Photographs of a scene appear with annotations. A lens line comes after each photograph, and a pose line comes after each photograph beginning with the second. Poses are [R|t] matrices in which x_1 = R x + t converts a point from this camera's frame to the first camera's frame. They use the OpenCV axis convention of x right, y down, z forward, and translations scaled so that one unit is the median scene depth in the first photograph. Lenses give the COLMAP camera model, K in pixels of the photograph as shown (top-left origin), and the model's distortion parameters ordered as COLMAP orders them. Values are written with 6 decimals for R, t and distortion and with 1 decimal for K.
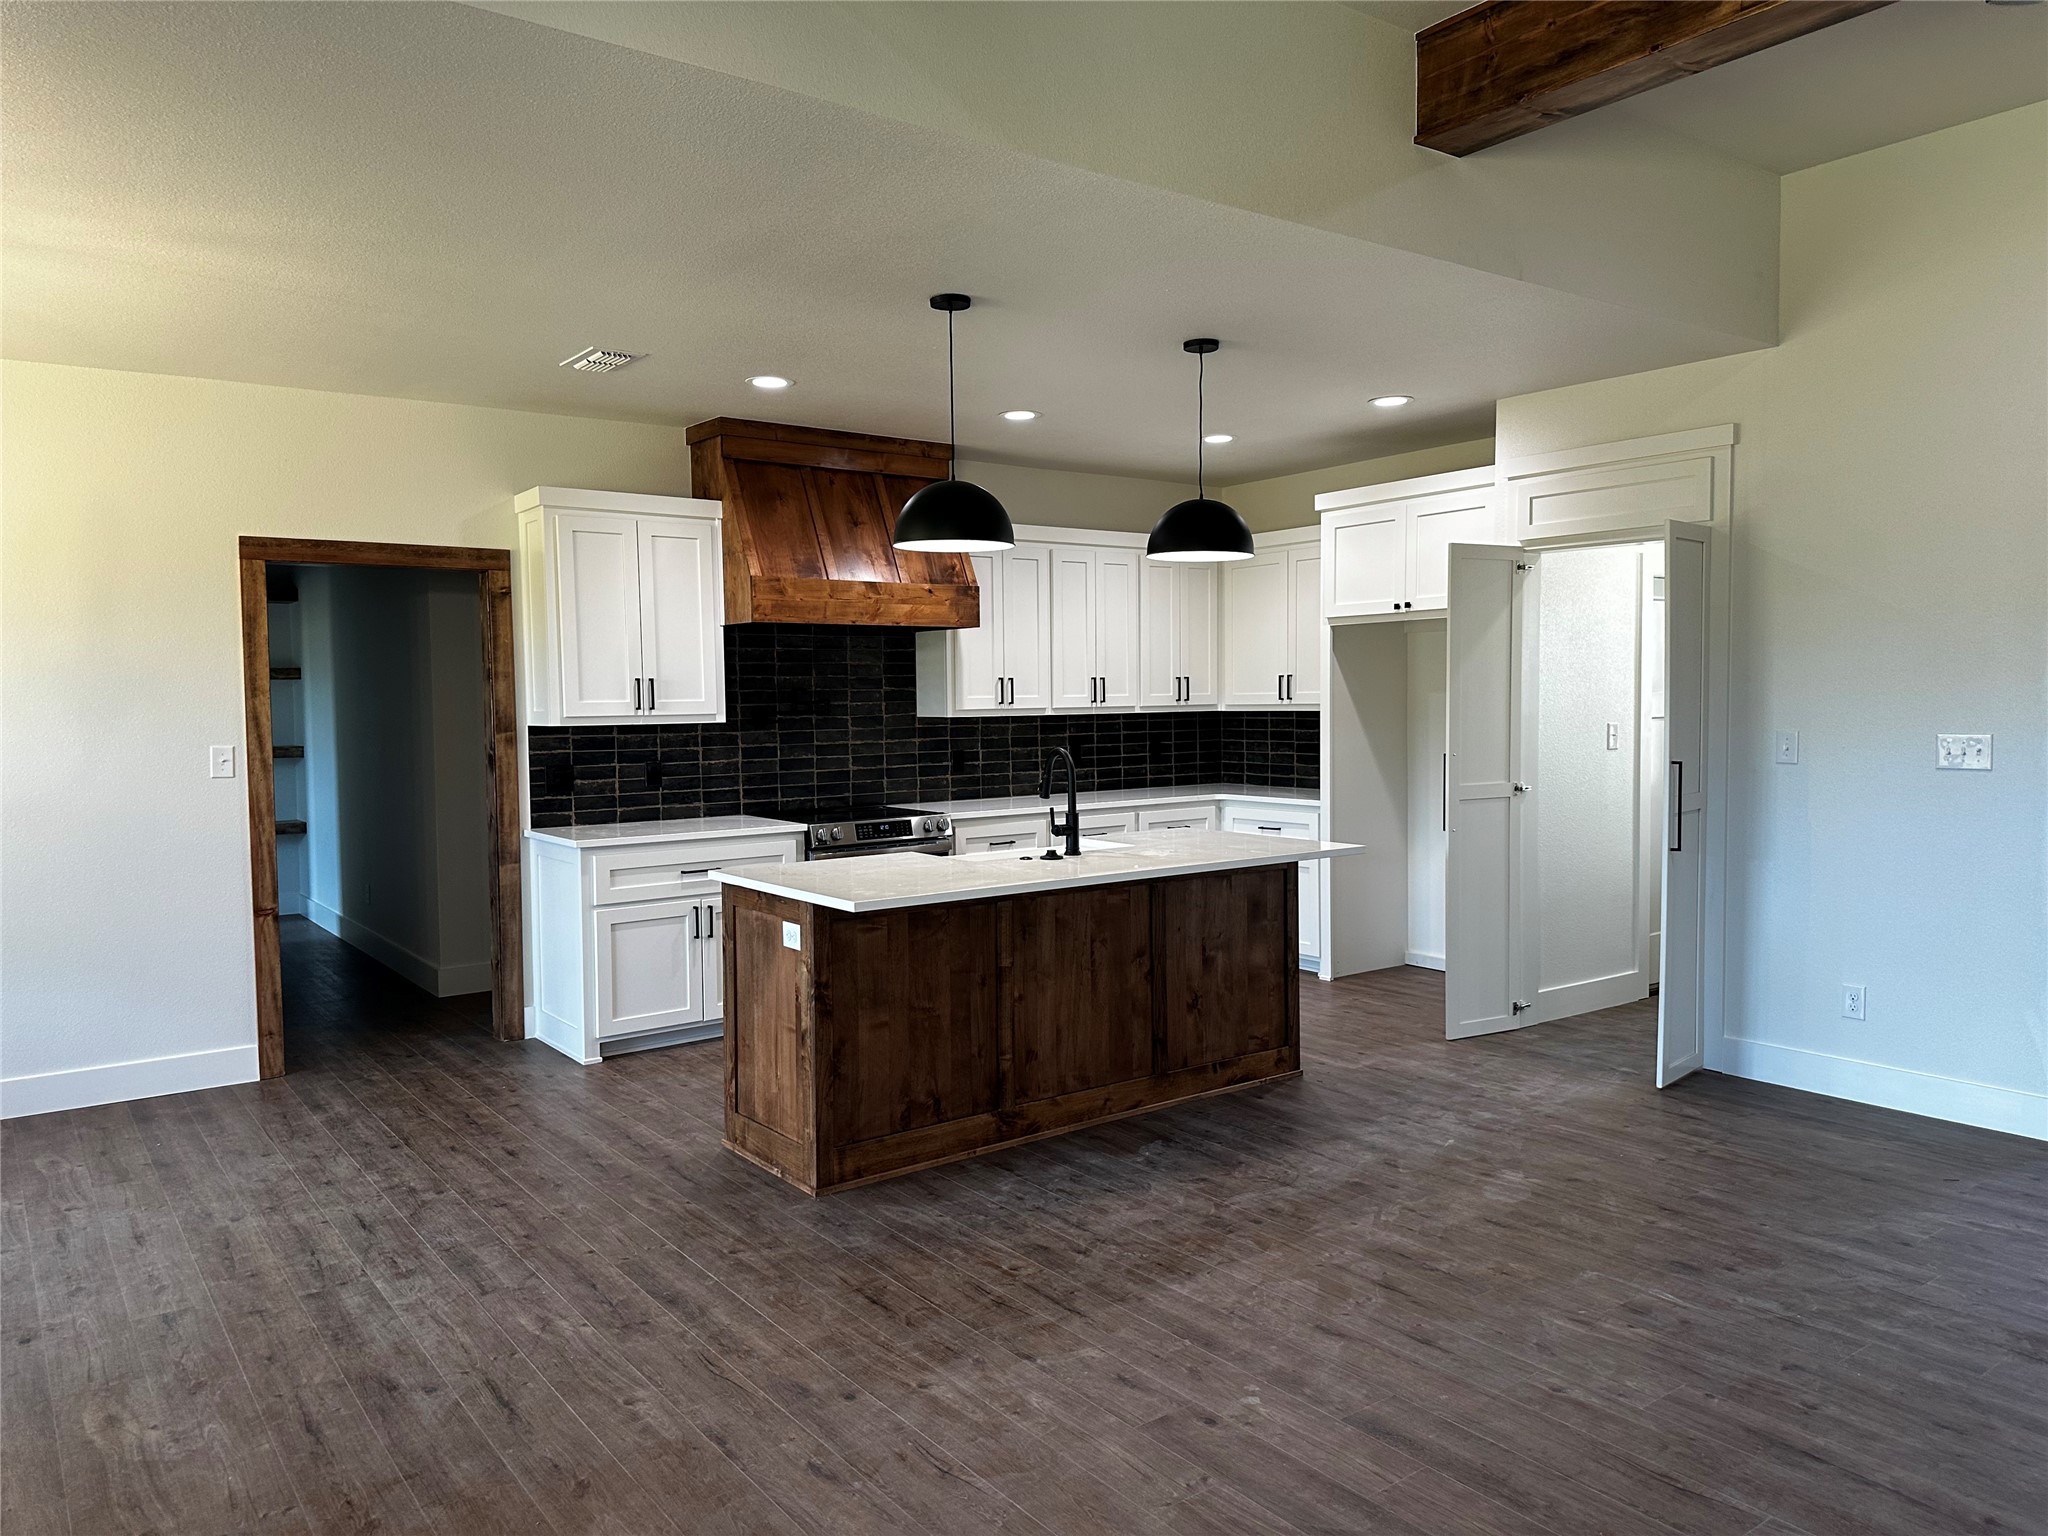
lens RADIAL K [[1424.3, 0, 1015.4], [0, 1424.3, 753.2], [0, 0, 1]] dist [0.054366, -0.064931]
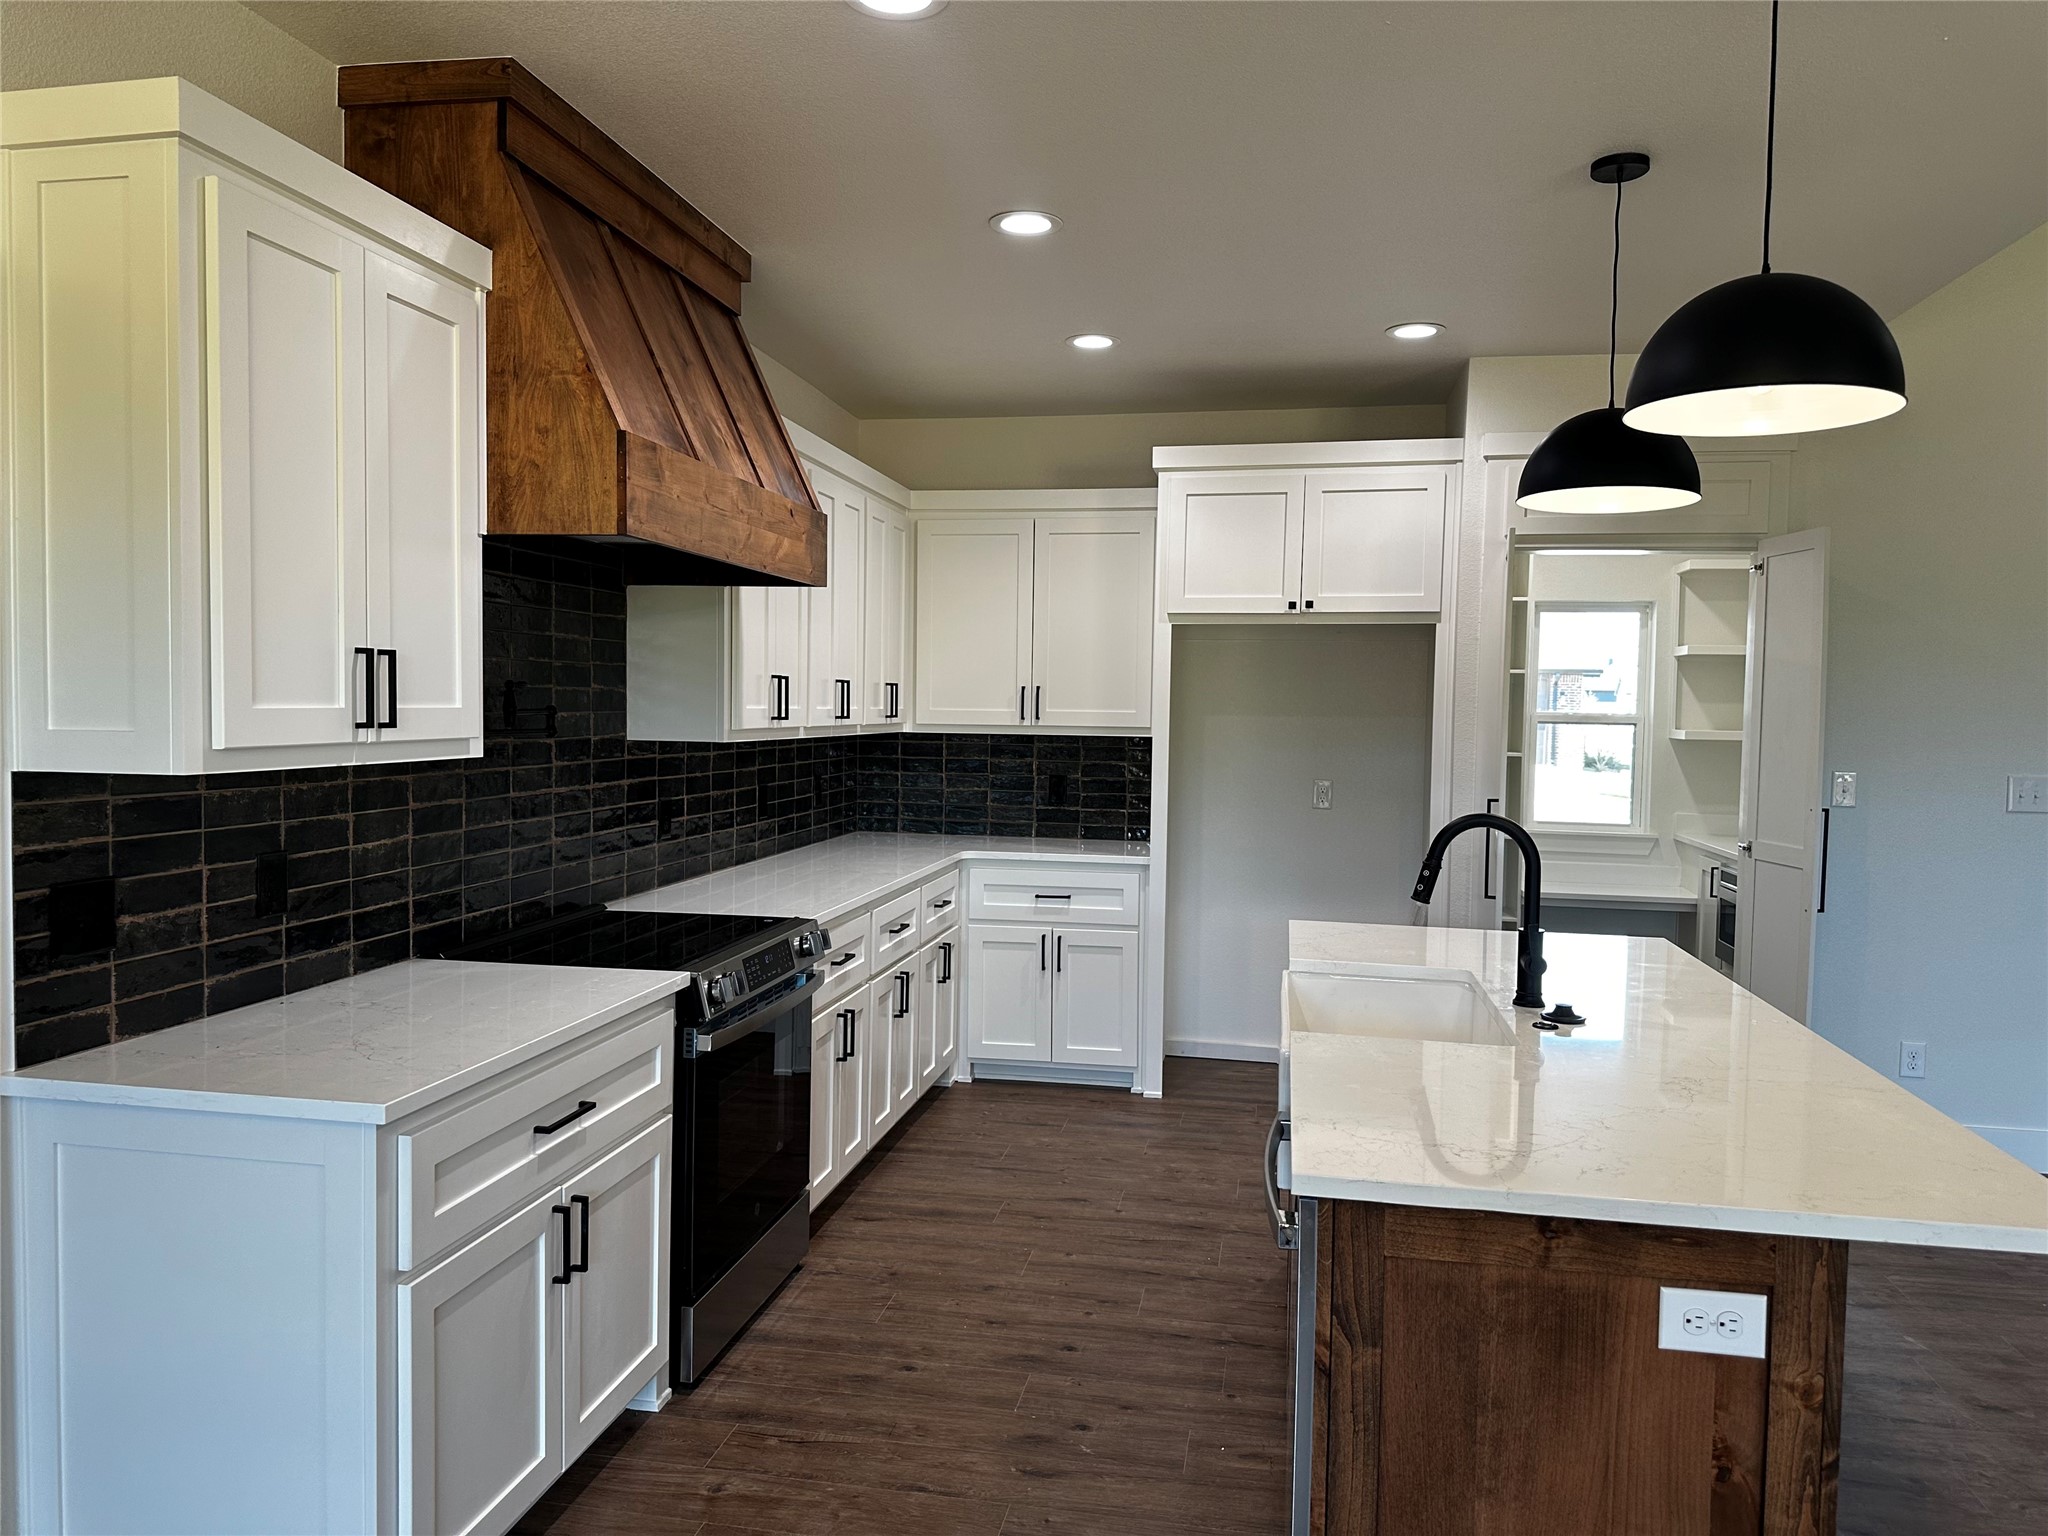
lens RADIAL K [[1424.3, 0, 1036.5], [0, 1424.3, 758.8], [0, 0, 1]] dist [0.054366, -0.064931]
pose [[0.725124, -0.001663, 0.688616, -0.475960], [0.002497, 0.999997, -0.000215, -0.025557], [-0.688613, 0.001876, 0.725126, 0.695548]]
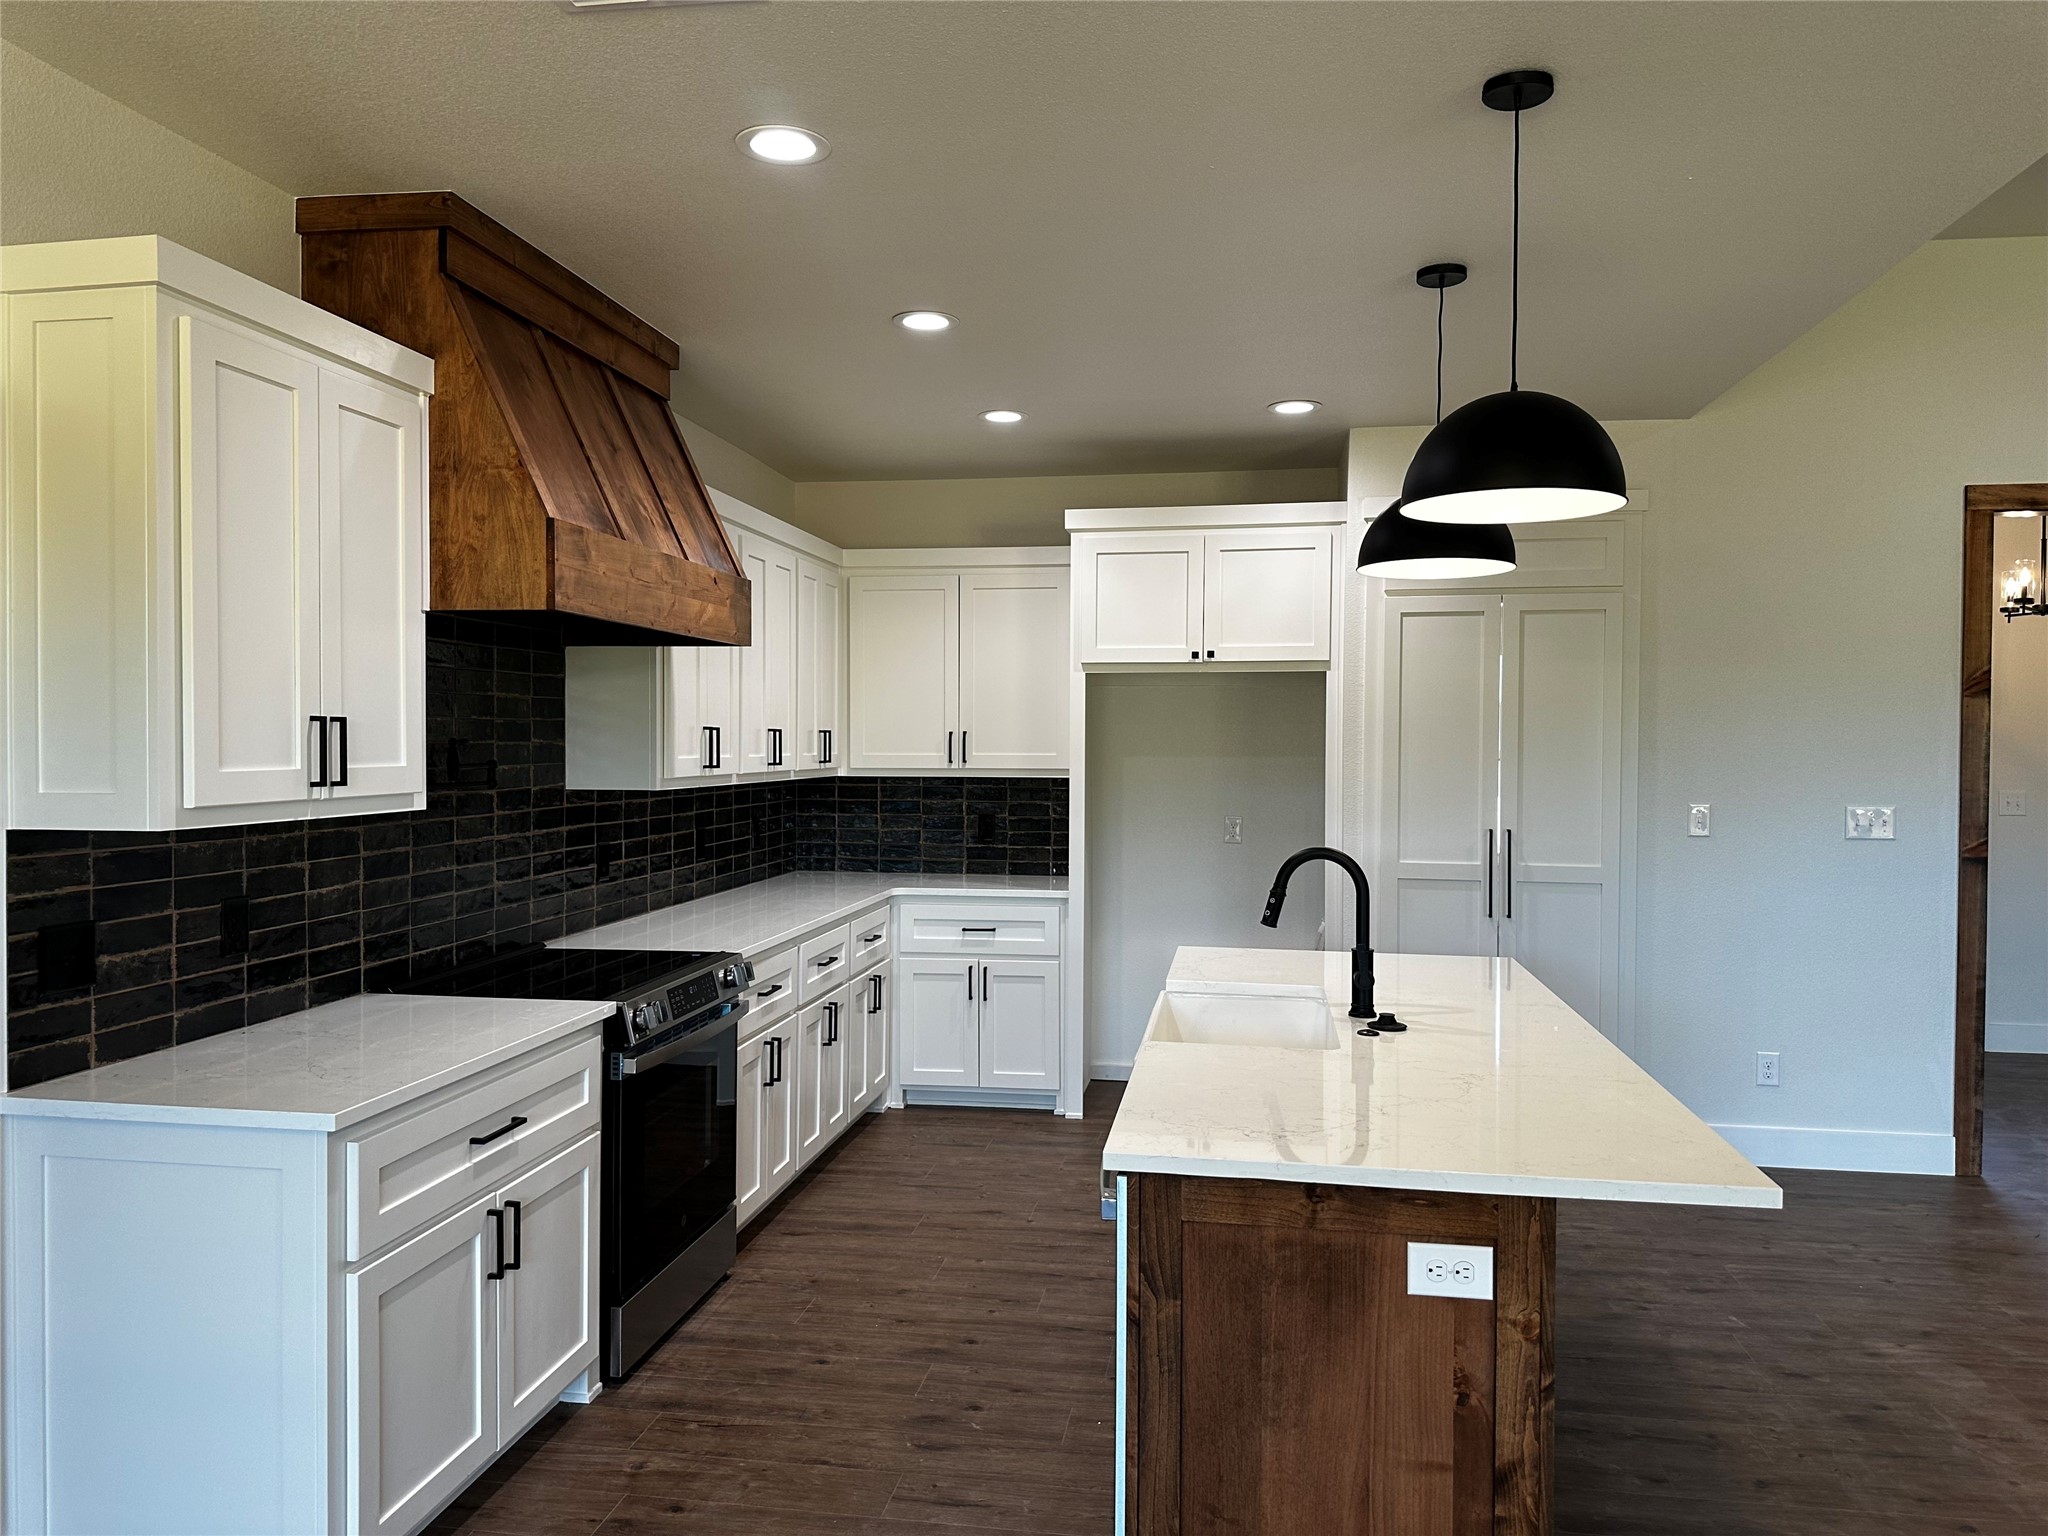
lens RADIAL K [[1424.3, 0, 1038.6], [0, 1424.3, 755.9], [0, 0, 1]] dist [0.054366, -0.064931]
pose [[0.708525, 0.008525, 0.705634, -0.498626], [0.015235, 0.999509, -0.027373, -0.028985], [-0.705521, 0.030144, 0.708047, 0.621679]]
